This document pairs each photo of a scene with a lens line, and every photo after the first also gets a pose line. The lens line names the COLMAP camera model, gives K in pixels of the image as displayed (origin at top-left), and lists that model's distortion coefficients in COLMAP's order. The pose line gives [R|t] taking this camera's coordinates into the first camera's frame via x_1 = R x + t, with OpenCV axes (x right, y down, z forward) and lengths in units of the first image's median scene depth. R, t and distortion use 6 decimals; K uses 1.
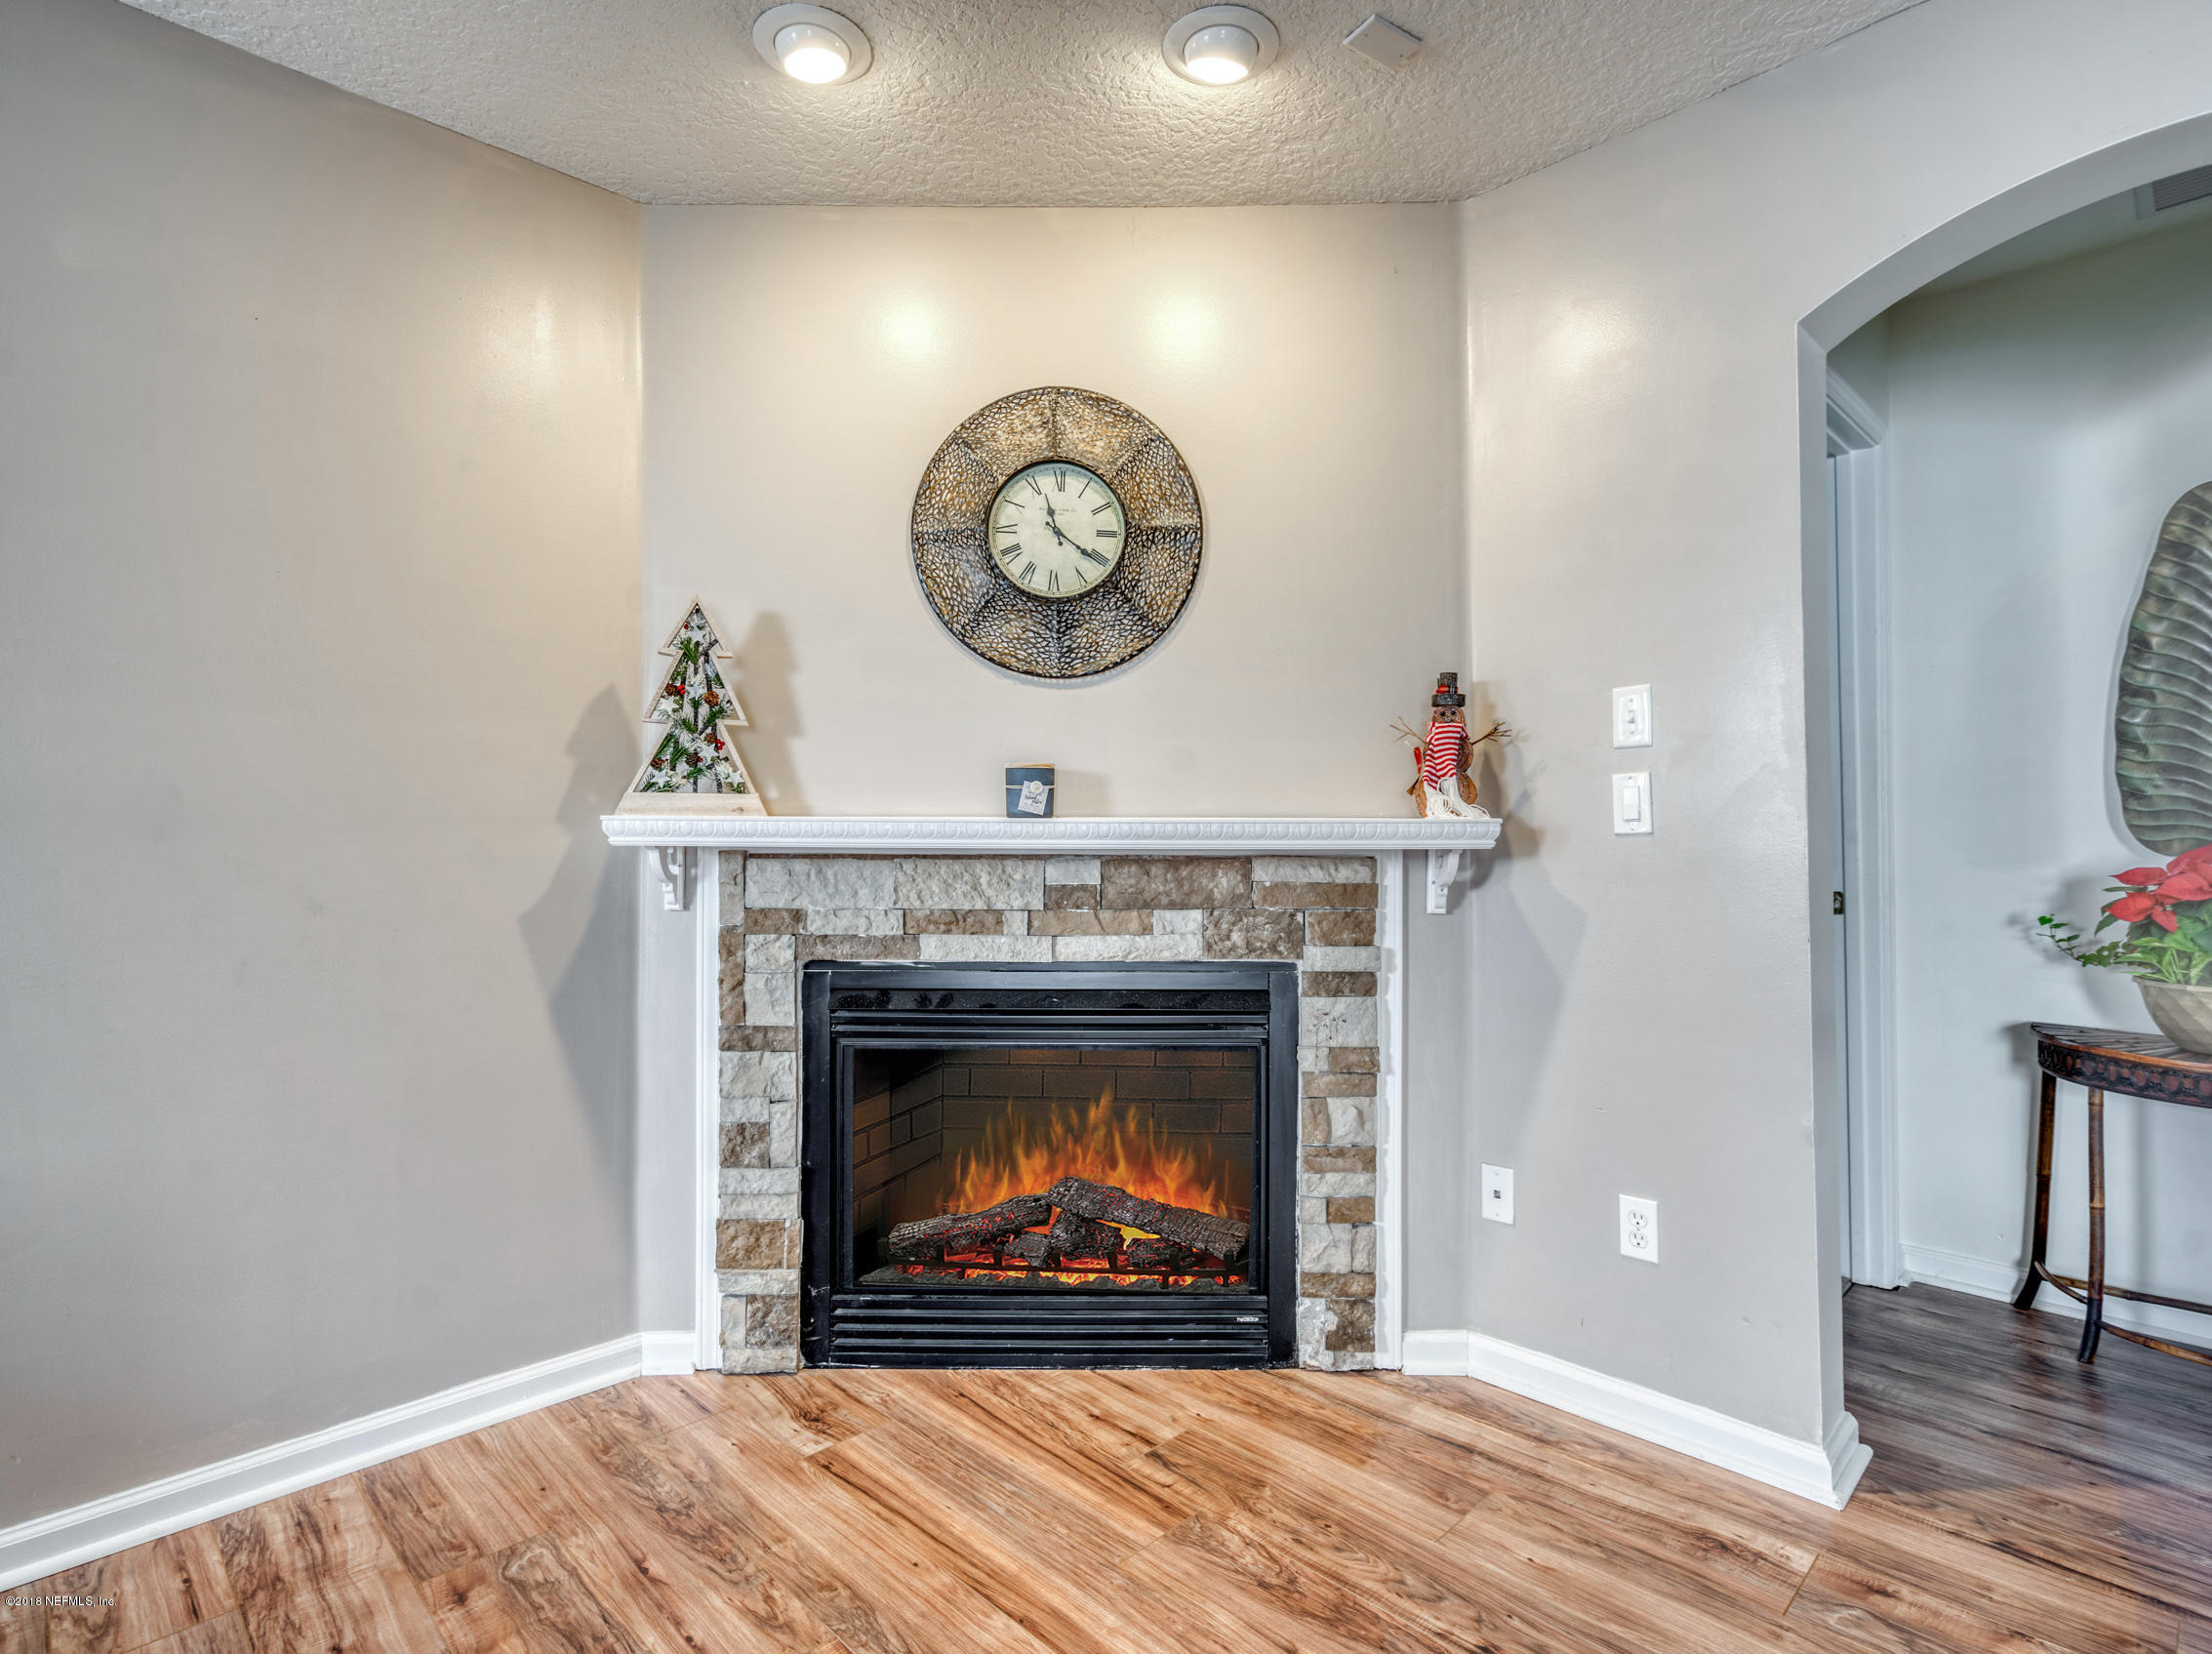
lens RADIAL K [[1147.6, 0, 1096.6], [0, 1147.6, 825.1], [0, 0, 1]] dist [-0.005139, -0.000310]
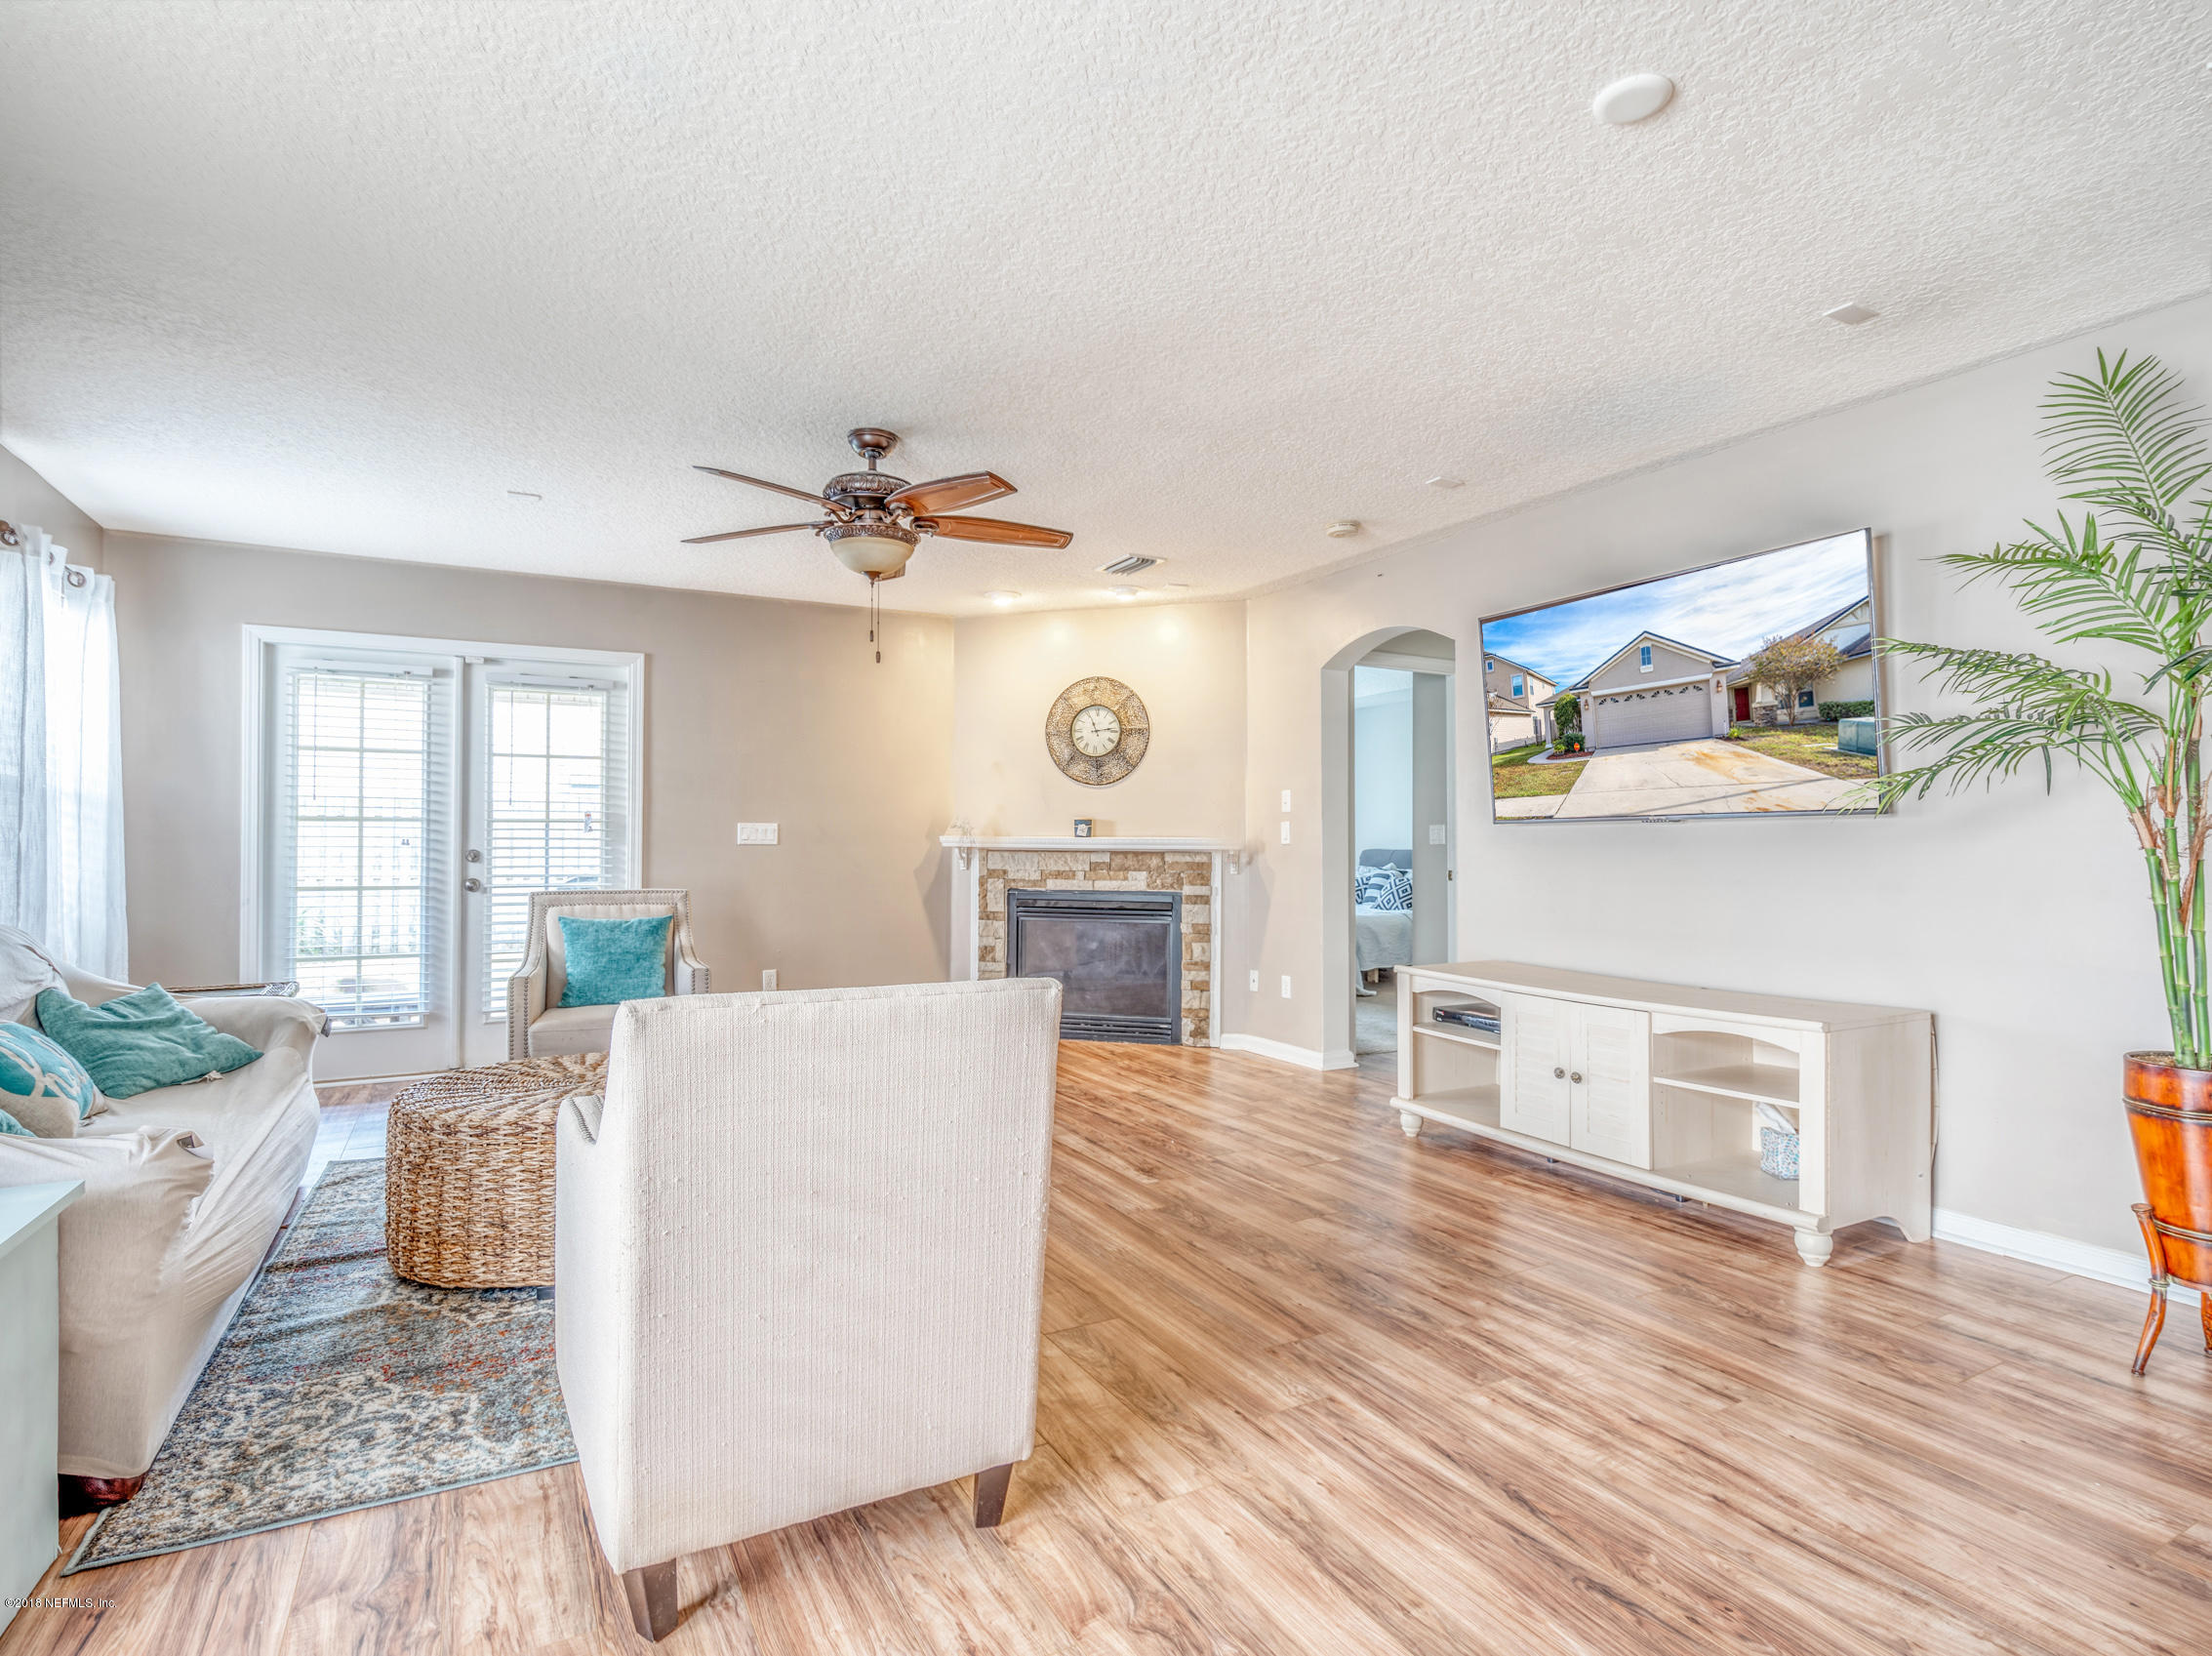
lens RADIAL K [[1147.6, 0, 1109.6], [0, 1147.6, 836.1], [0, 0, 1]] dist [-0.005139, -0.000310]
pose [[0.962907, 0.002173, -0.269824, 0.733945], [-0.003542, 0.999983, -0.004585, 0.003512], [0.269810, 0.005371, 0.962899, -1.611670]]
